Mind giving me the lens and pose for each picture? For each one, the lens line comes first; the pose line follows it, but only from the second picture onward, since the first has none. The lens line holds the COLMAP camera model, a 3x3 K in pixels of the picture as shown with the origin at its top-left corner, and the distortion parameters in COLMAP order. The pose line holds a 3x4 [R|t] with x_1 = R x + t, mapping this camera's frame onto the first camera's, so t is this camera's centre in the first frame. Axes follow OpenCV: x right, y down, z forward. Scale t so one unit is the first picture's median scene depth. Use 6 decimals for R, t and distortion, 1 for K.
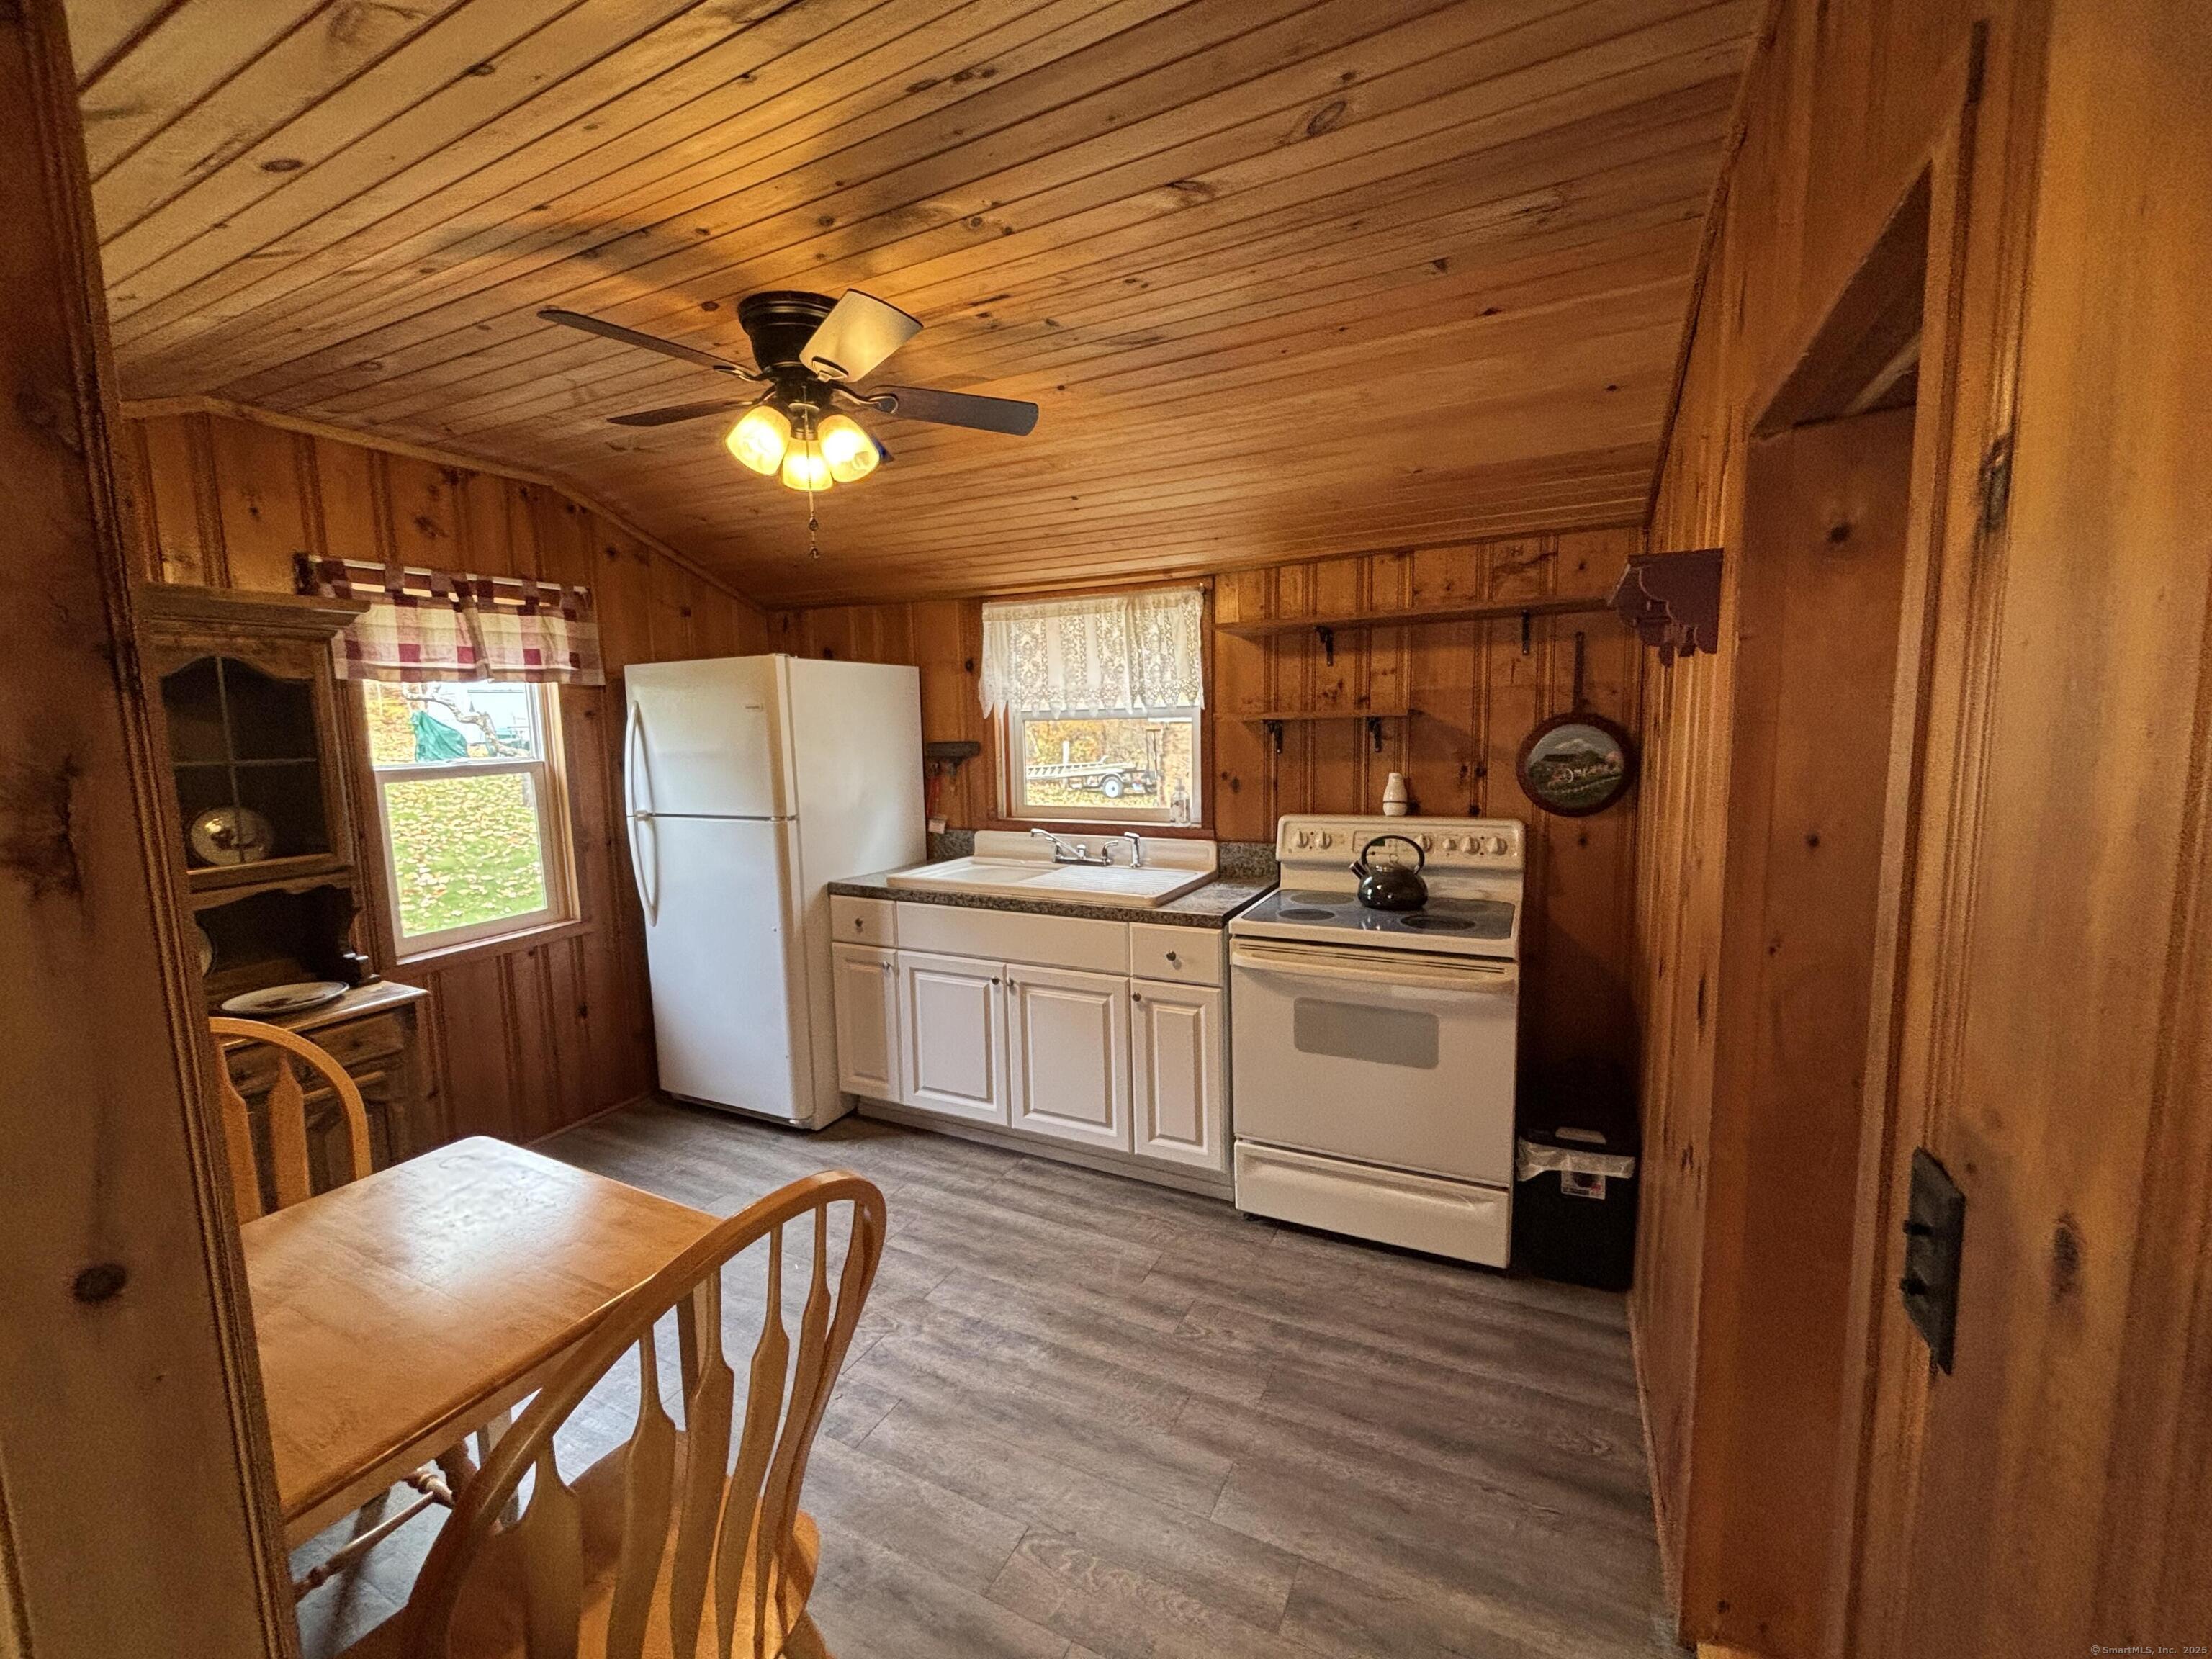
lens RADIAL K [[895.6, 0, 1103.8], [0, 895.6, 826.3], [0, 0, 1]] dist [0.001569, -0.001830]
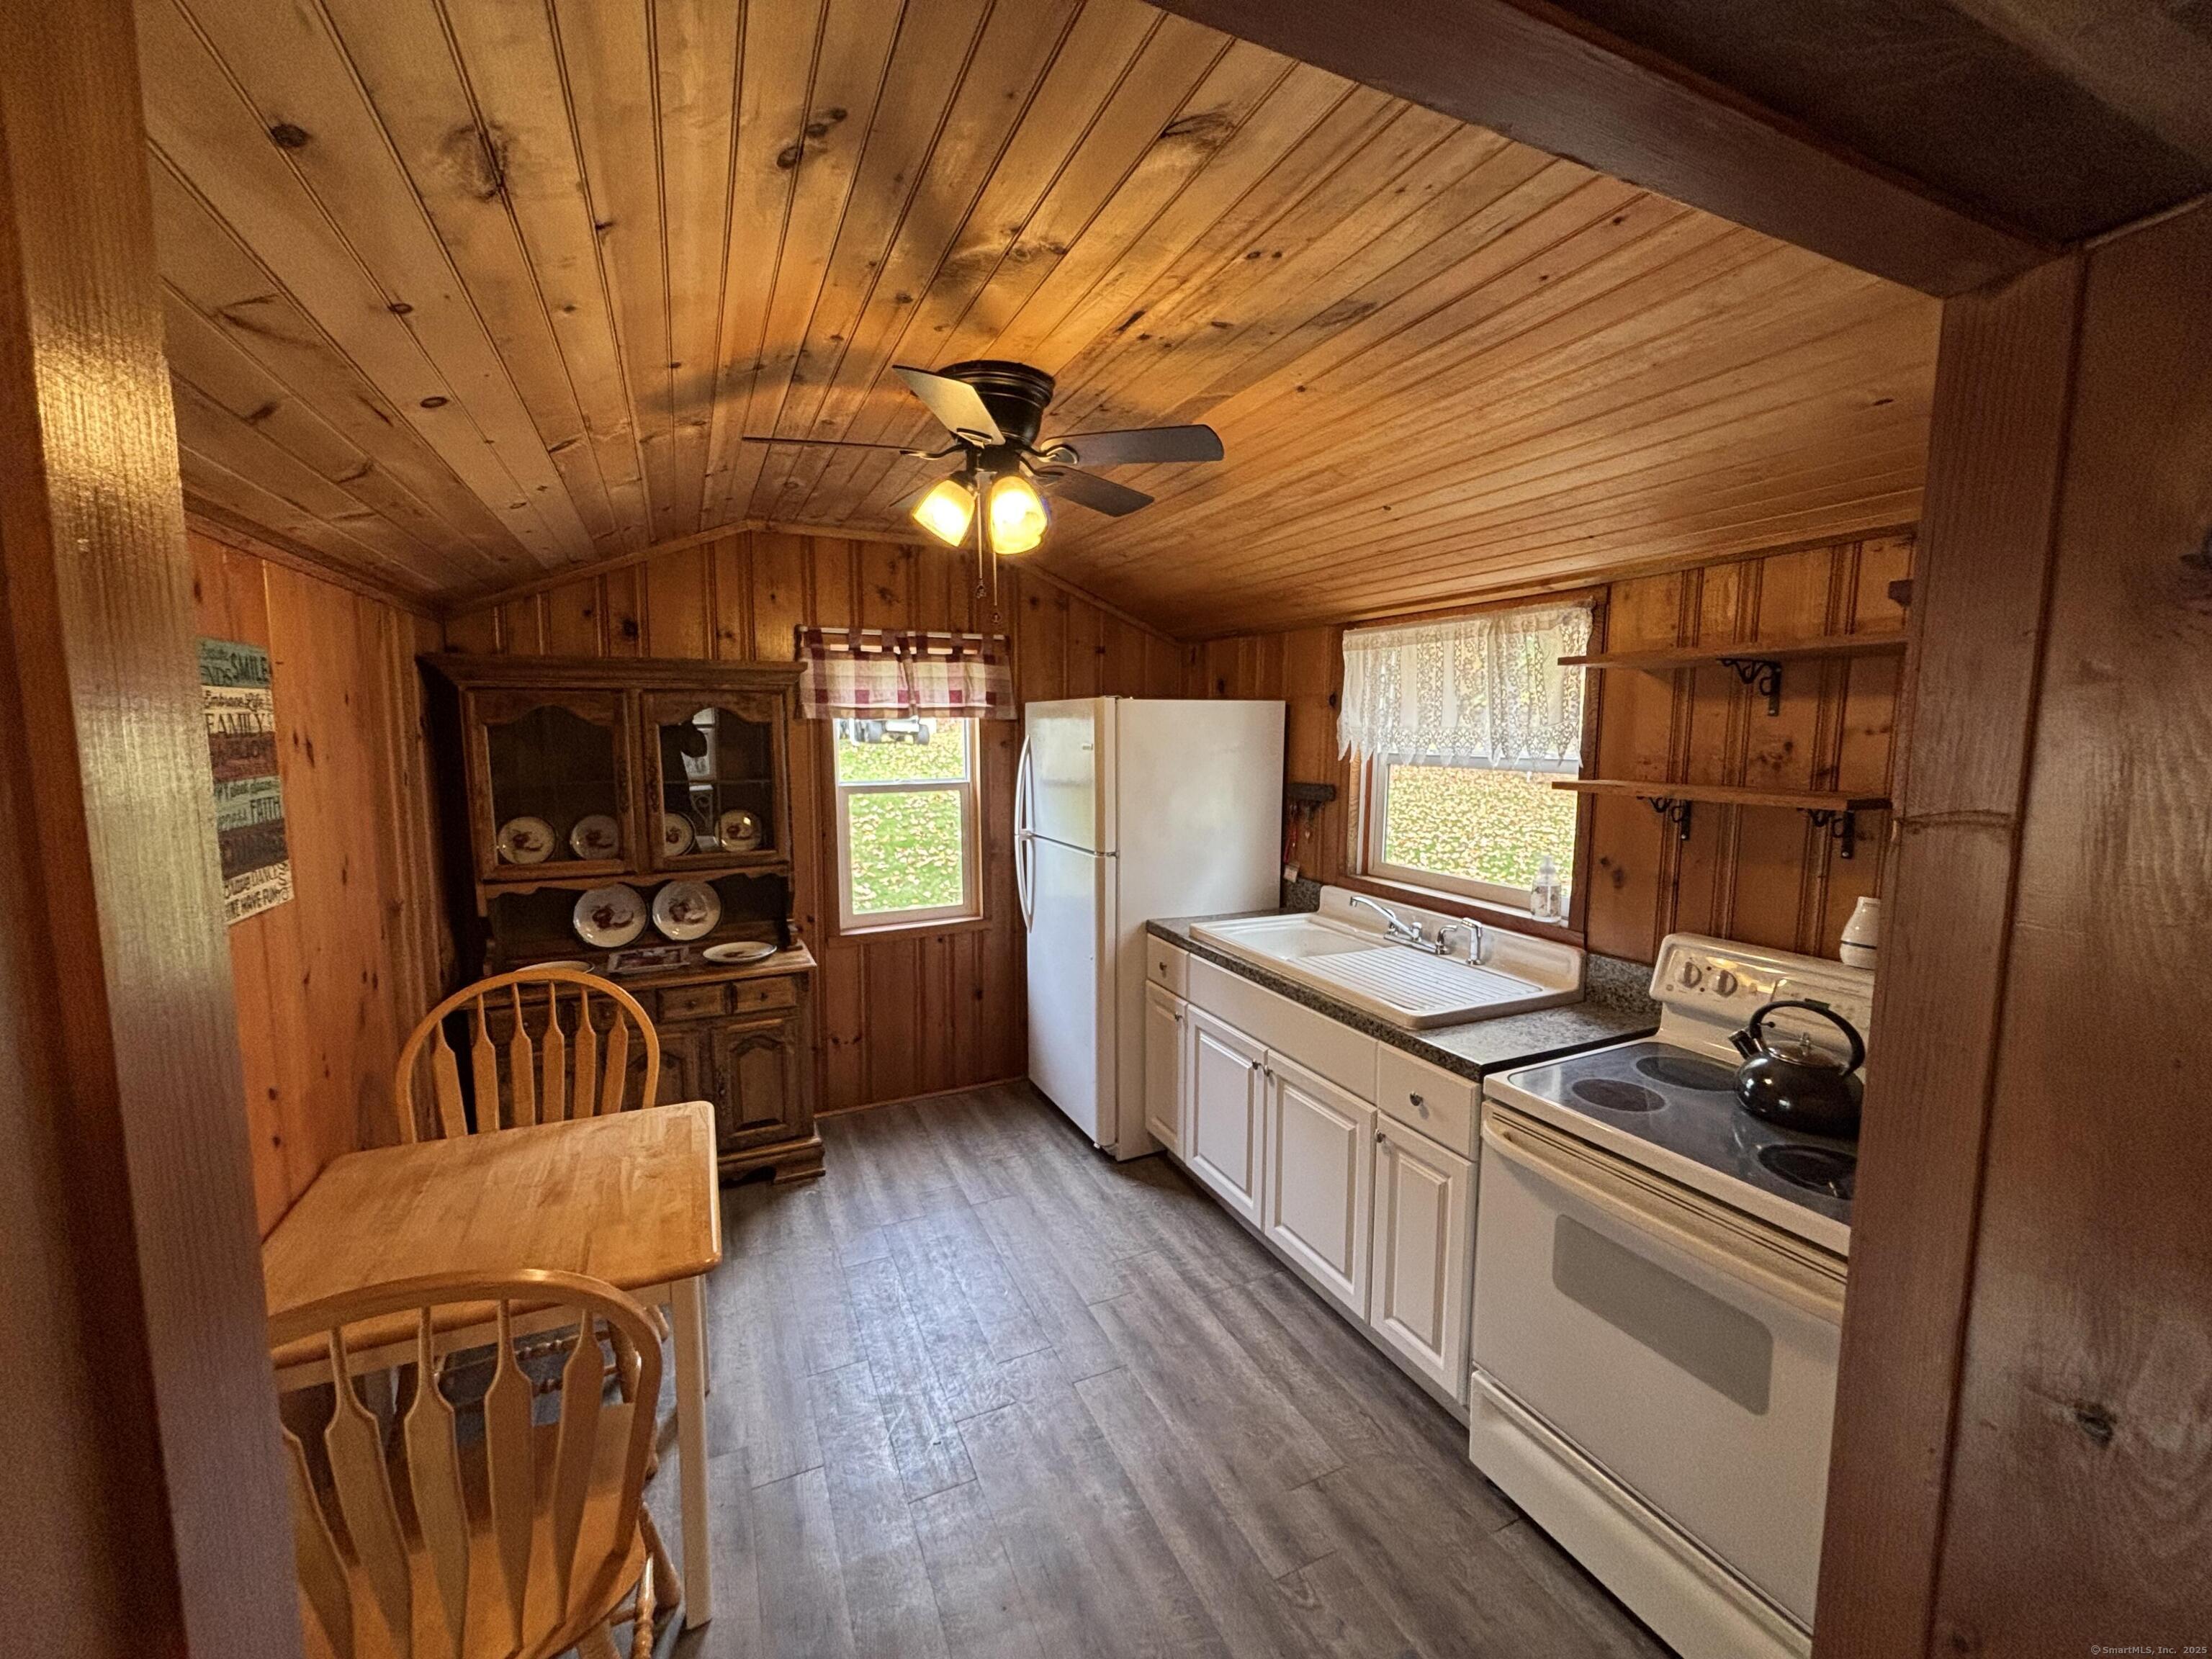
lens RADIAL K [[895.6, 0, 1101.8], [0, 895.6, 826.5], [0, 0, 1]] dist [0.001569, -0.001830]
pose [[0.779662, 0.093624, -0.619162, 0.283630], [-0.090920, 0.995207, 0.035999, -0.079844], [0.619565, 0.028227, 0.784437, 0.198247]]
